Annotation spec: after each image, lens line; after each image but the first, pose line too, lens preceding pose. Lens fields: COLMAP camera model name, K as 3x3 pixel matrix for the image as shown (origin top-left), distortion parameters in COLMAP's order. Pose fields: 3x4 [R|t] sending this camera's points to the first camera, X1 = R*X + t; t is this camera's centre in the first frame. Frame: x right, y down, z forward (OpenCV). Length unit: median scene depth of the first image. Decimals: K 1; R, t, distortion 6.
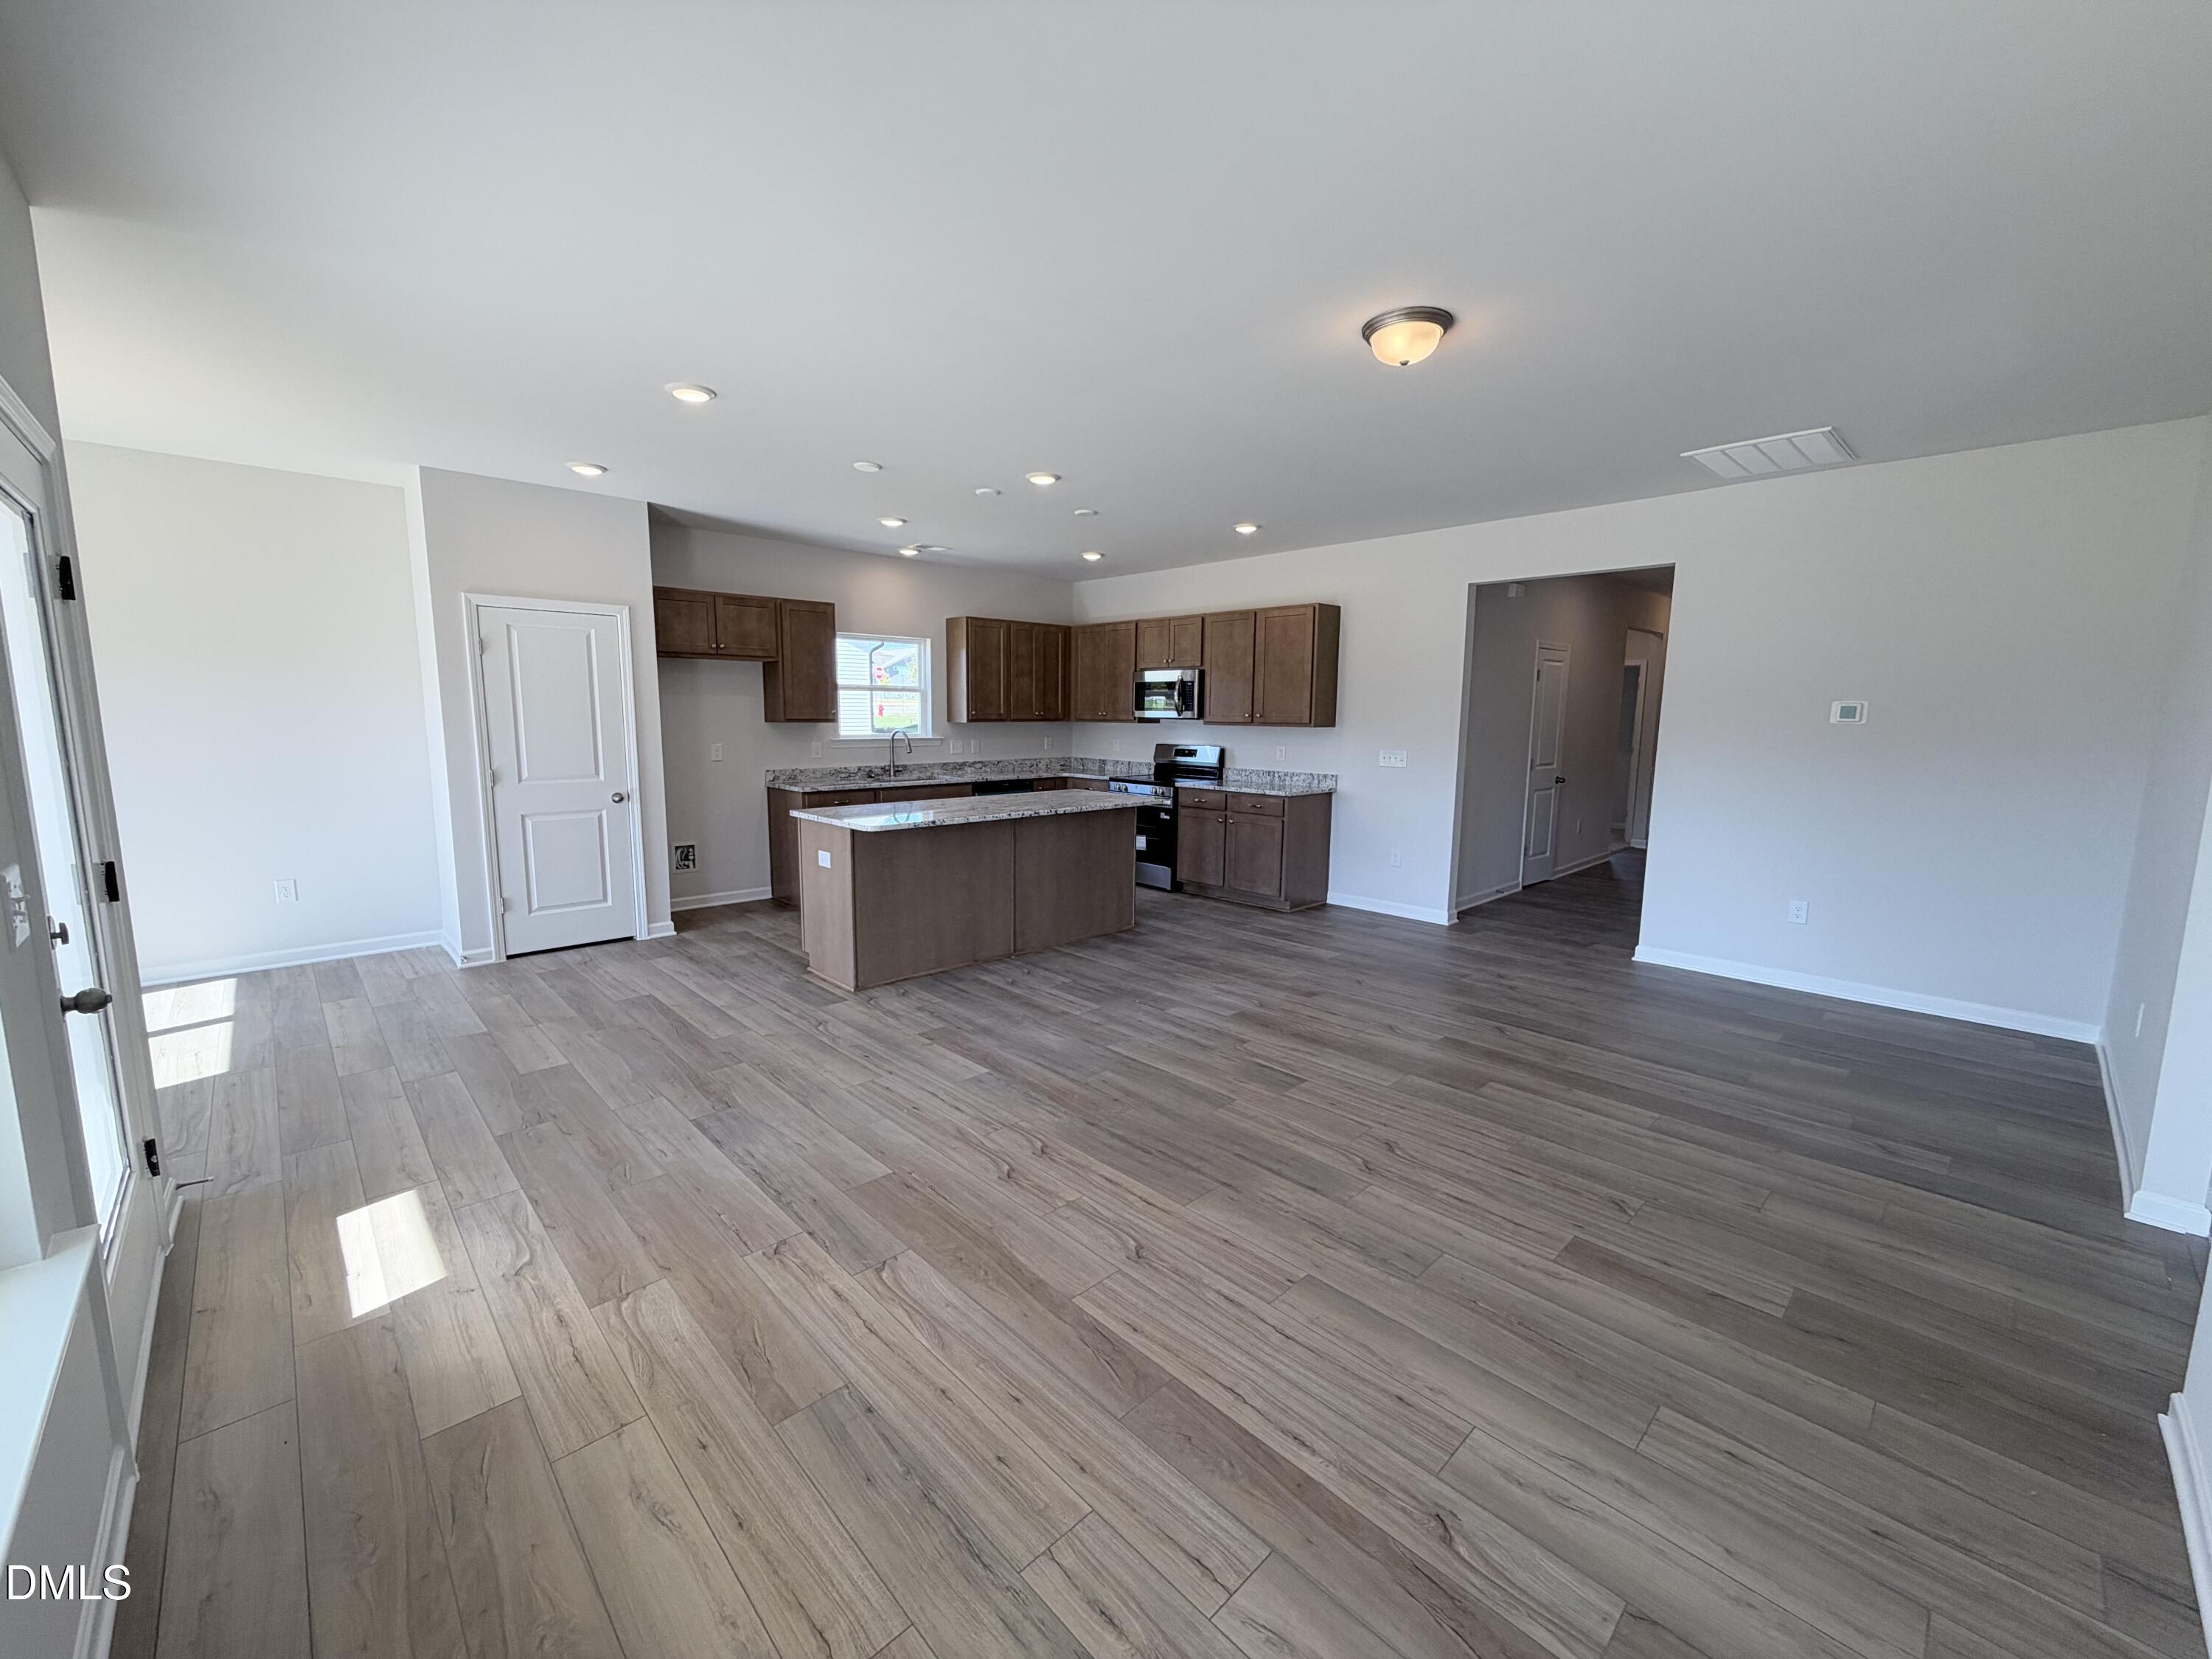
lens RADIAL K [[881.4, 0, 1099.0], [0, 881.4, 830.7], [0, 0, 1]] dist [0.000078, 0.000165]
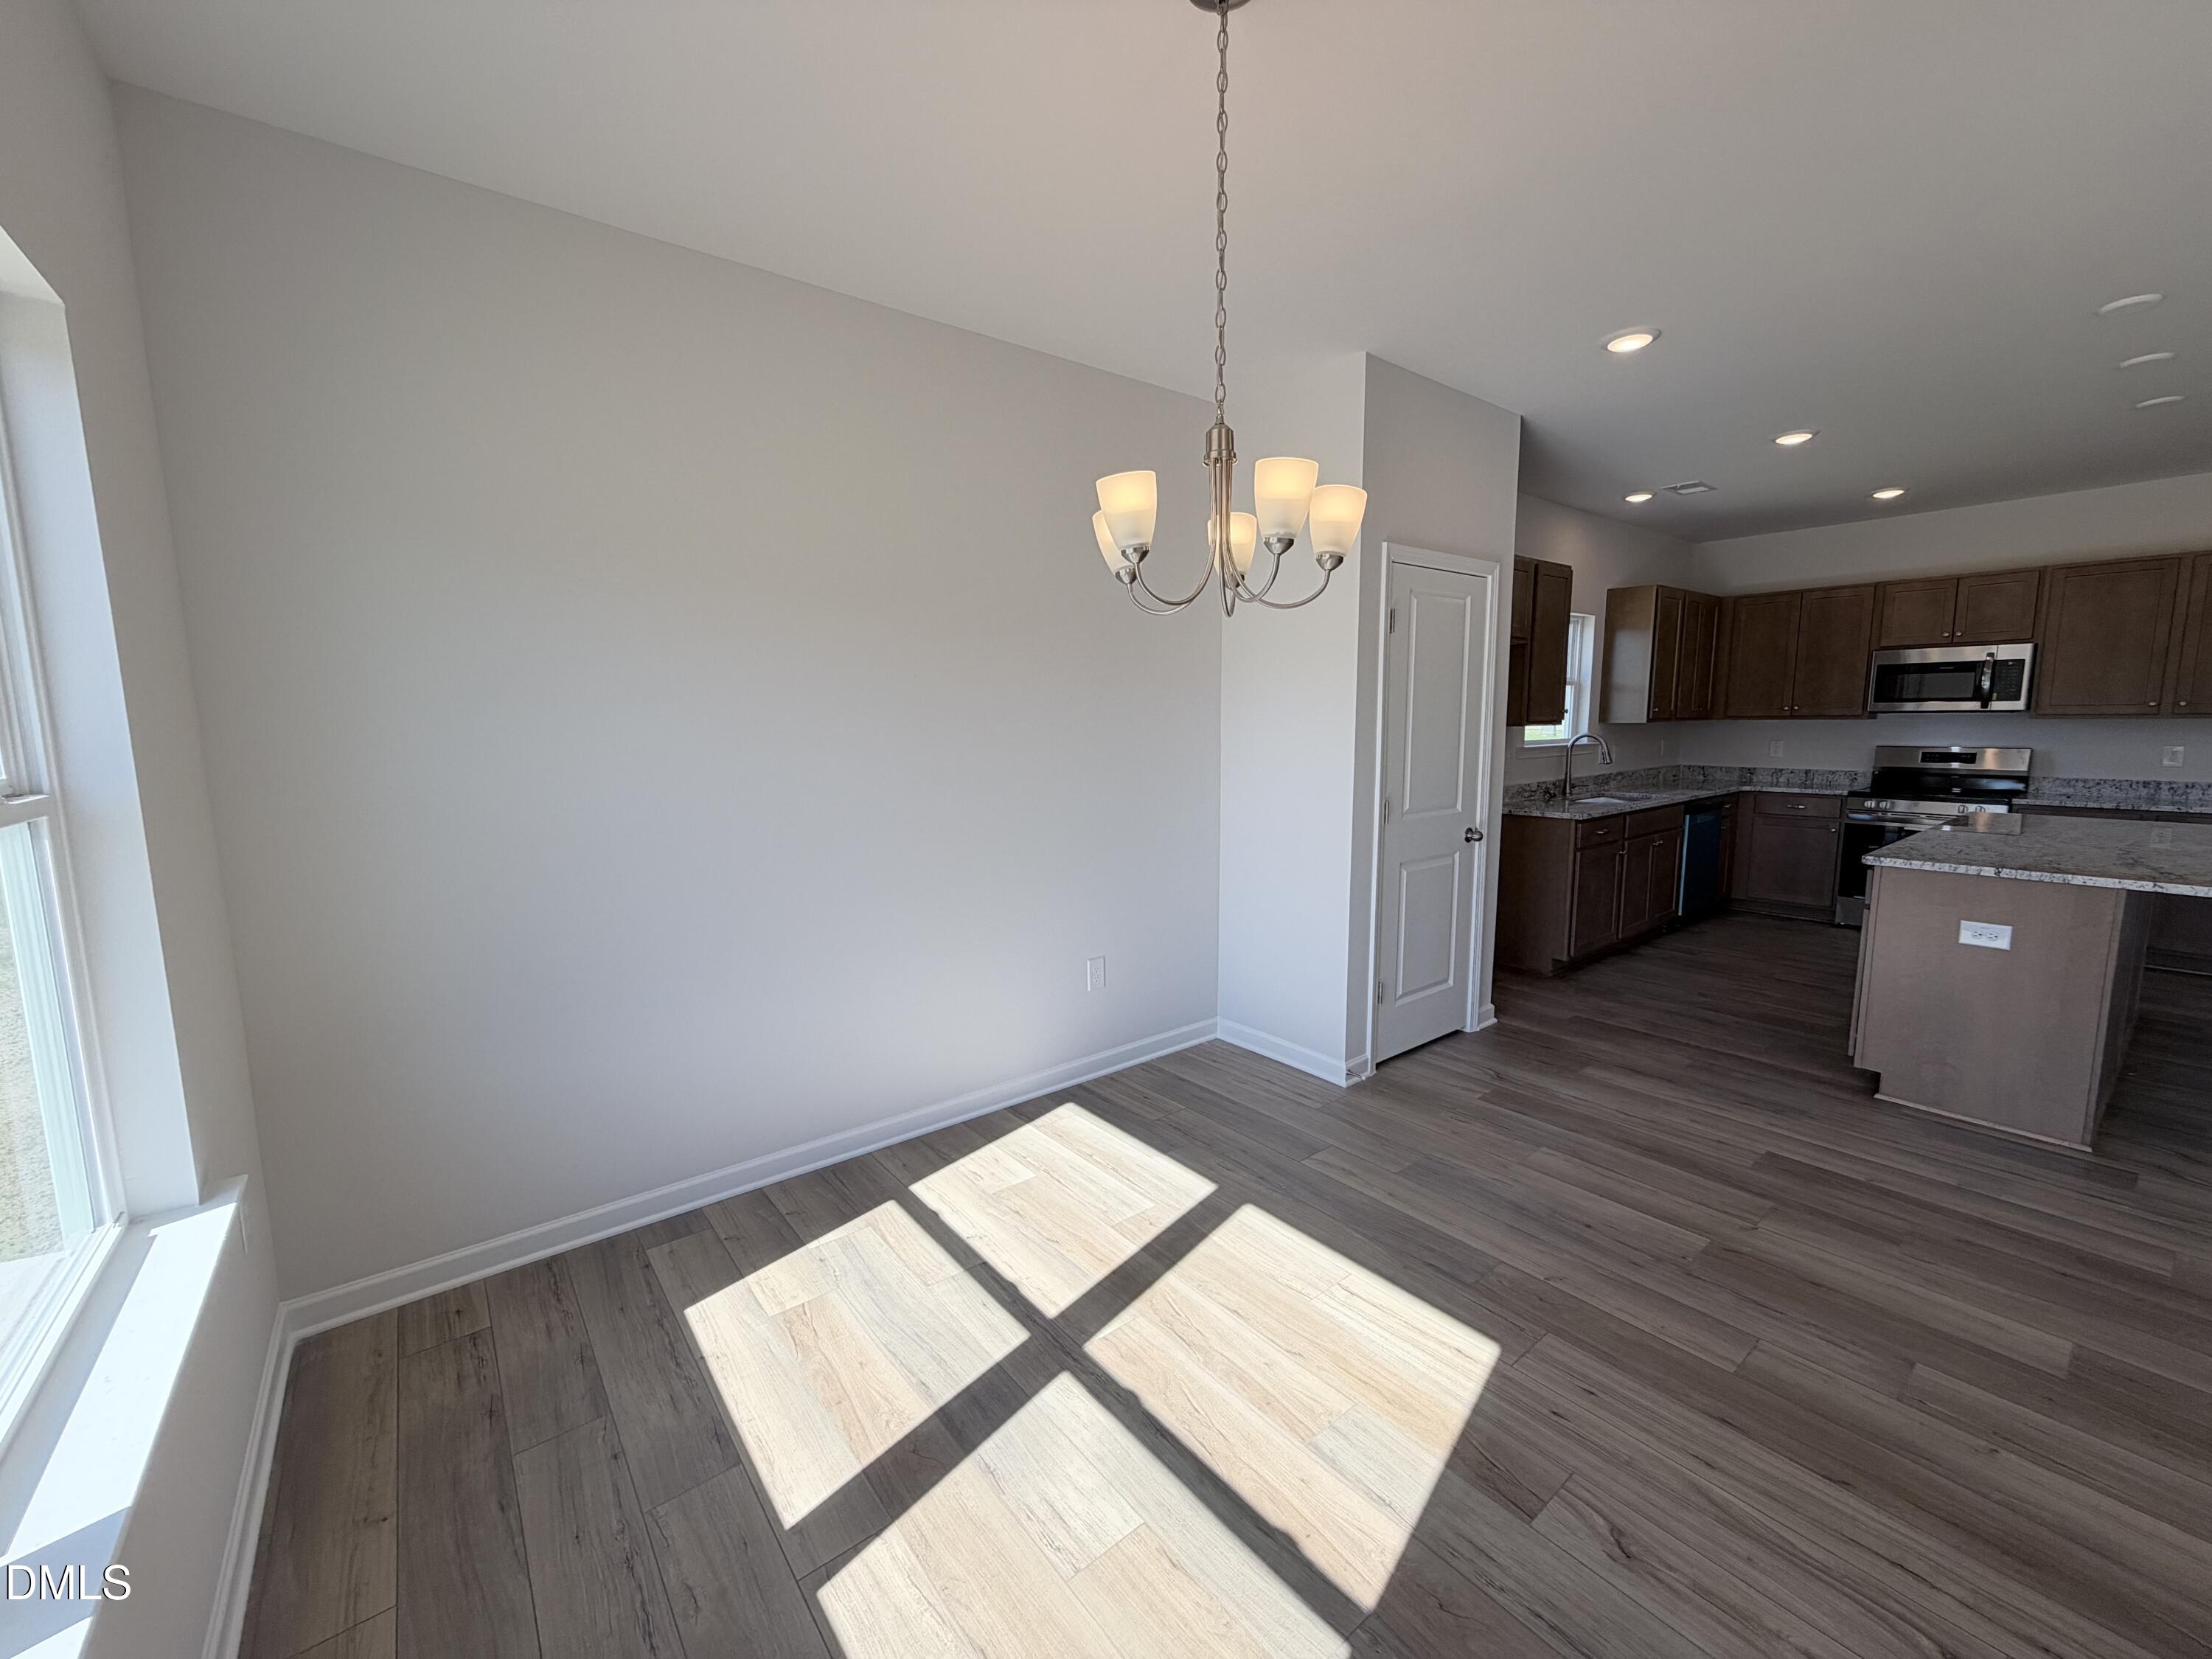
lens RADIAL K [[881.4, 0, 1099.0], [0, 881.4, 830.7], [0, 0, 1]] dist [0.000078, 0.000165]
pose [[0.995202, -0.008746, -0.097448, -0.819064], [0.008202, 0.999948, -0.005984, -0.041452], [0.097495, 0.005156, 0.995223, 0.278606]]
